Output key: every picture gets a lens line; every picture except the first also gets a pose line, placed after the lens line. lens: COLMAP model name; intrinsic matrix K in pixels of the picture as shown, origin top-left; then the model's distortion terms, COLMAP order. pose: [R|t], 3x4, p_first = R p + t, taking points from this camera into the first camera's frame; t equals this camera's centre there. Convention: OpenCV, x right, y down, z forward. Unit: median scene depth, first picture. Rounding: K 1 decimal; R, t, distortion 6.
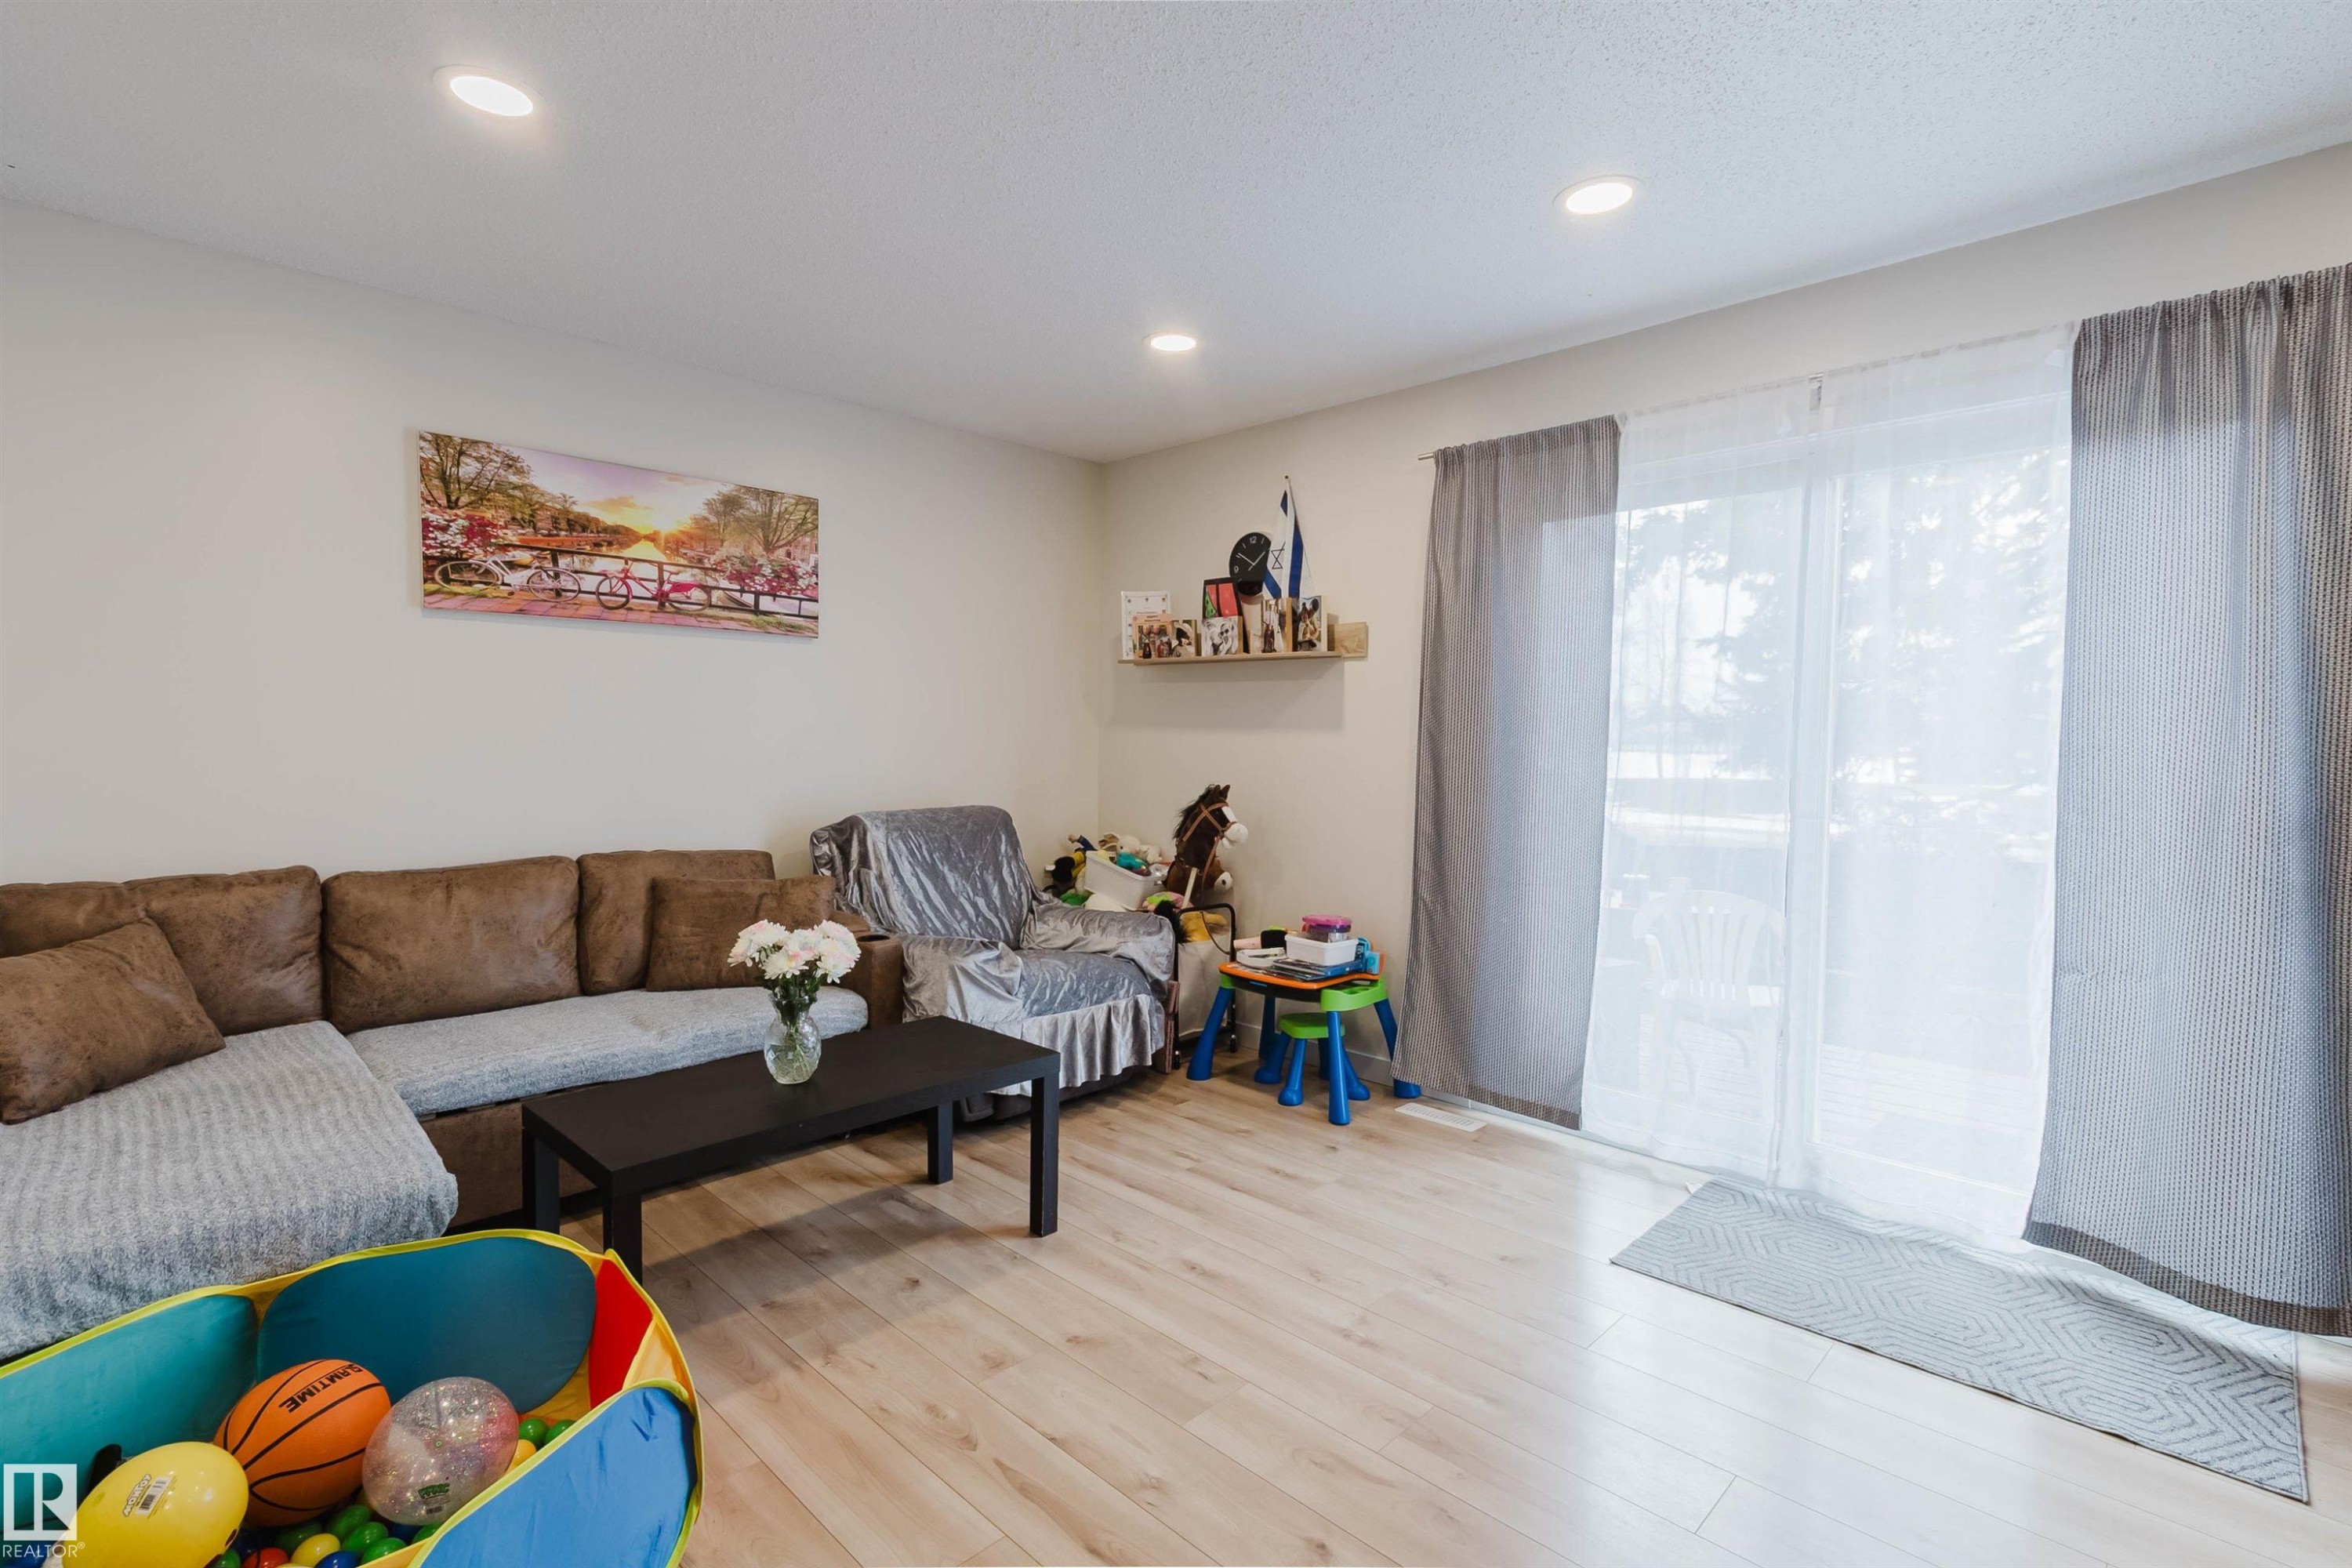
lens RADIAL K [[1097.5, 0, 1162.2], [0, 1097.5, 783.1], [0, 0, 1]] dist [0.002604, 0.001006]
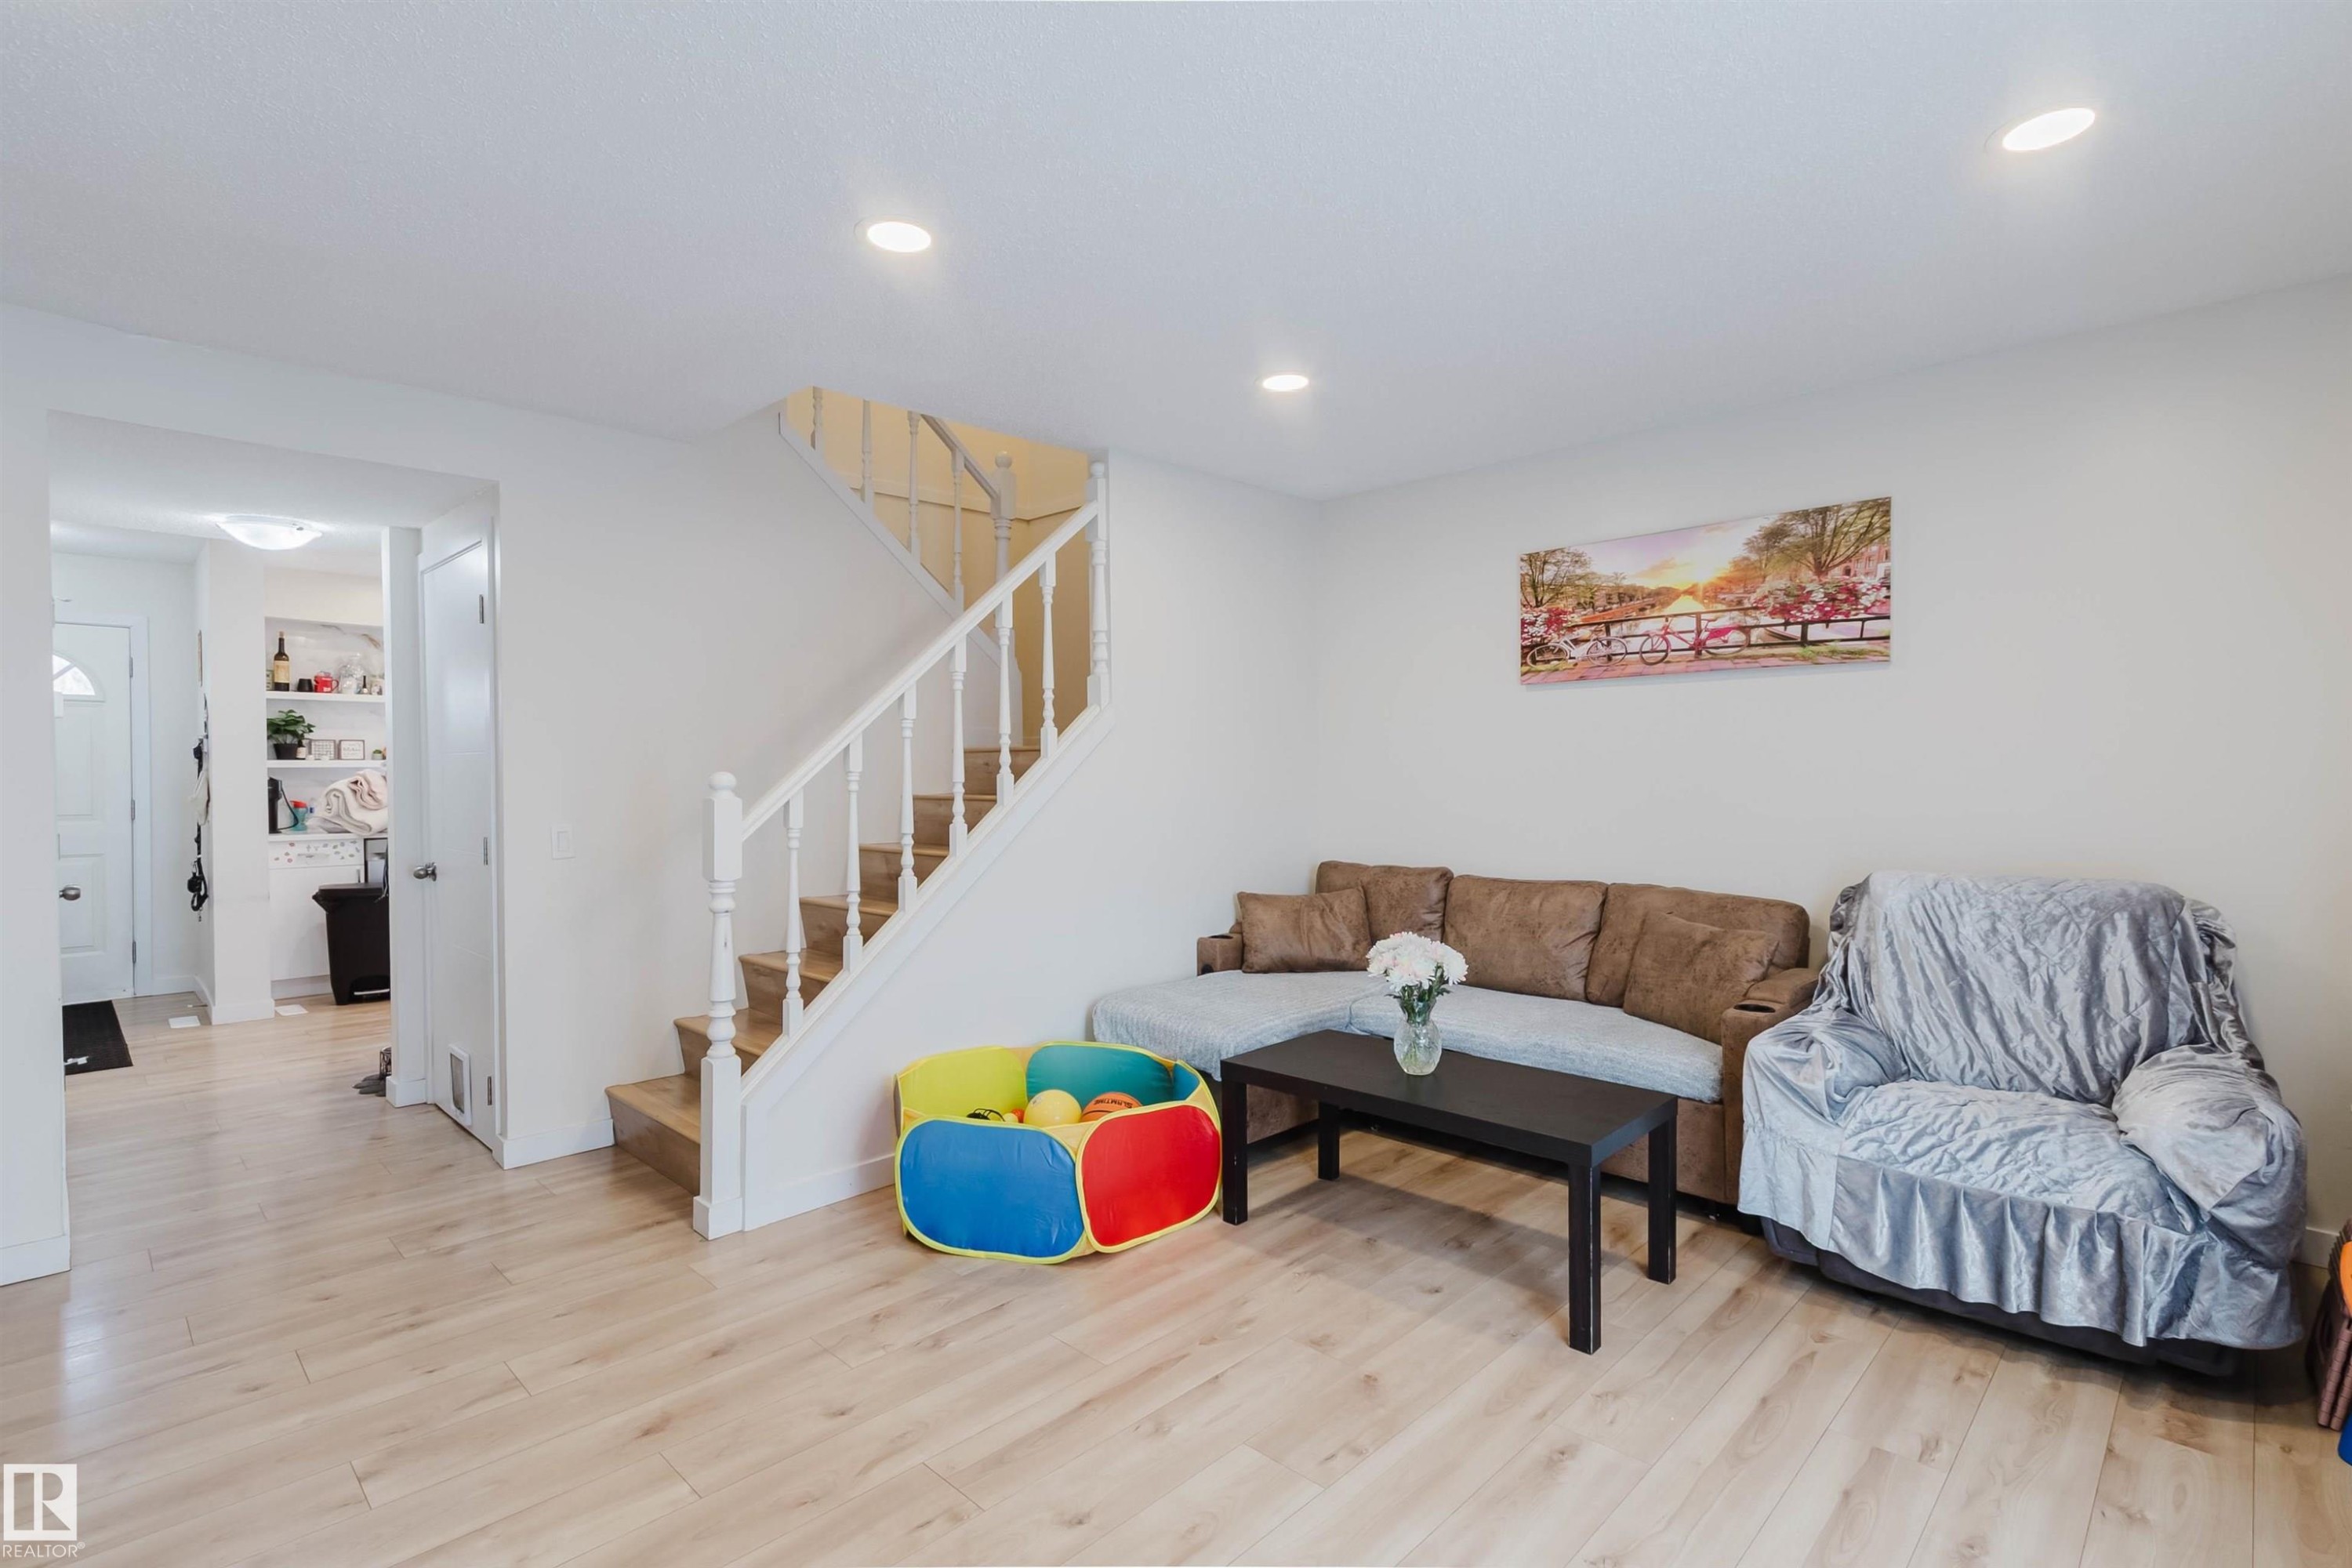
lens RADIAL K [[1097.5, 0, 1172.8], [0, 1097.5, 782.0], [0, 0, 1]] dist [0.002604, 0.001006]
pose [[0.005903, -0.000326, -0.999983, 0.608613], [-0.033644, 0.999434, -0.000524, -0.023586], [0.999416, 0.033646, 0.005888, 0.519036]]
